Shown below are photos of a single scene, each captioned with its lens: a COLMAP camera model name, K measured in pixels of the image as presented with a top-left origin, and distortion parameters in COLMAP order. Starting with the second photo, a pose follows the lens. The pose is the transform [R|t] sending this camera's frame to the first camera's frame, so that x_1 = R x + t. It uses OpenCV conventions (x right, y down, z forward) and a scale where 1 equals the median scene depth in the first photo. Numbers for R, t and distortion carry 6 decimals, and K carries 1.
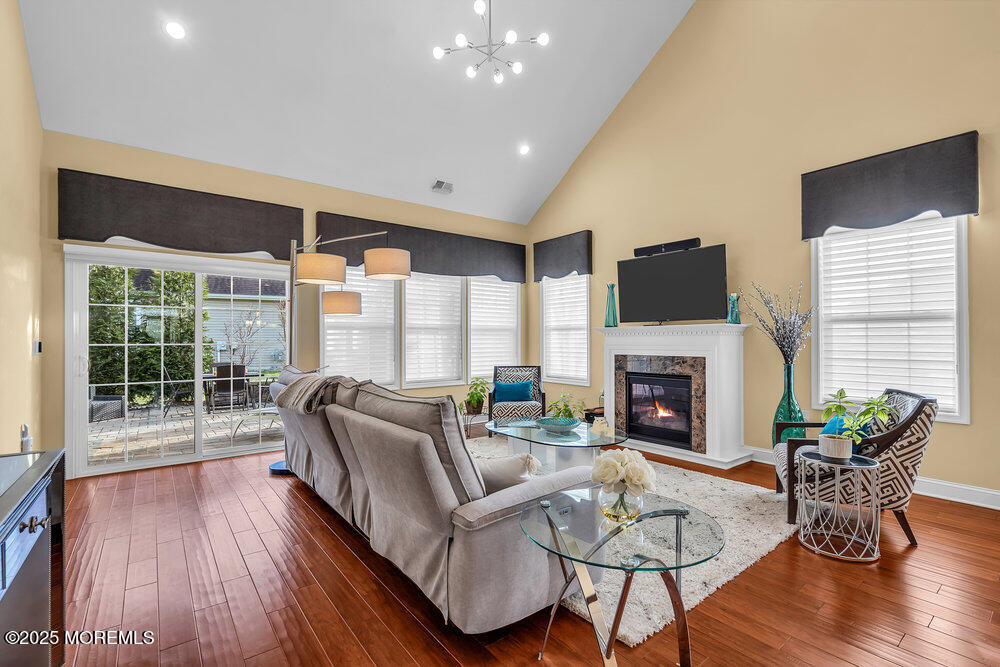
lens RADIAL K [[457.9, 0, 505.9], [0, 457.9, 333.5], [0, 0, 1]] dist [0.000123, 0.000874]
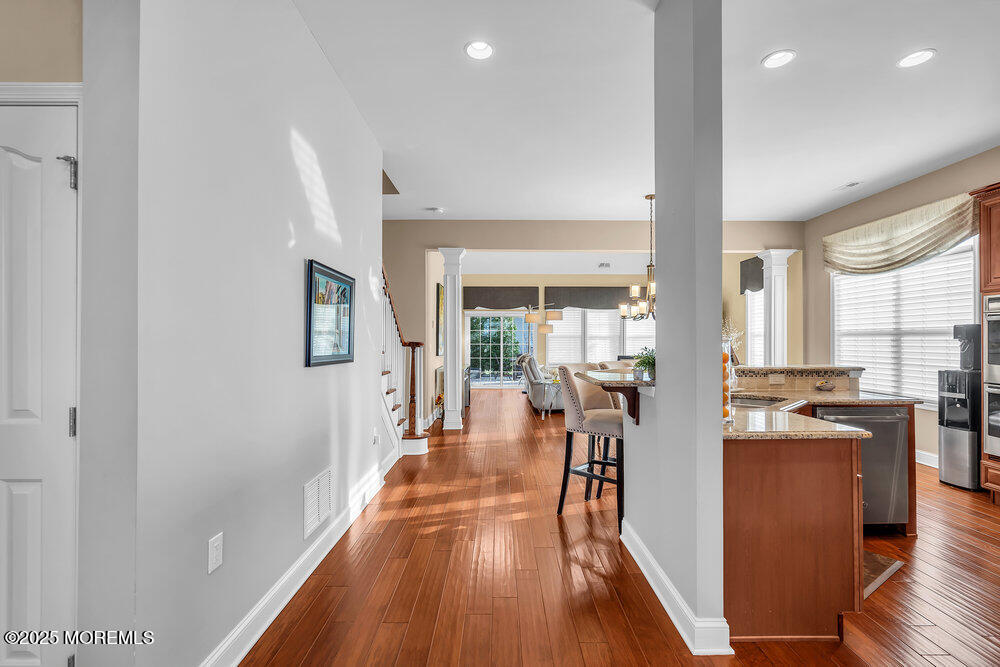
lens RADIAL K [[457.9, 0, 497.7], [0, 457.9, 338.1], [0, 0, 1]] dist [0.000123, 0.000874]
pose [[0.792791, 0.004035, -0.609480, 0.629707], [0.002672, 0.999945, 0.010096, -0.027239], [0.609488, -0.009633, 0.792737, -0.755827]]
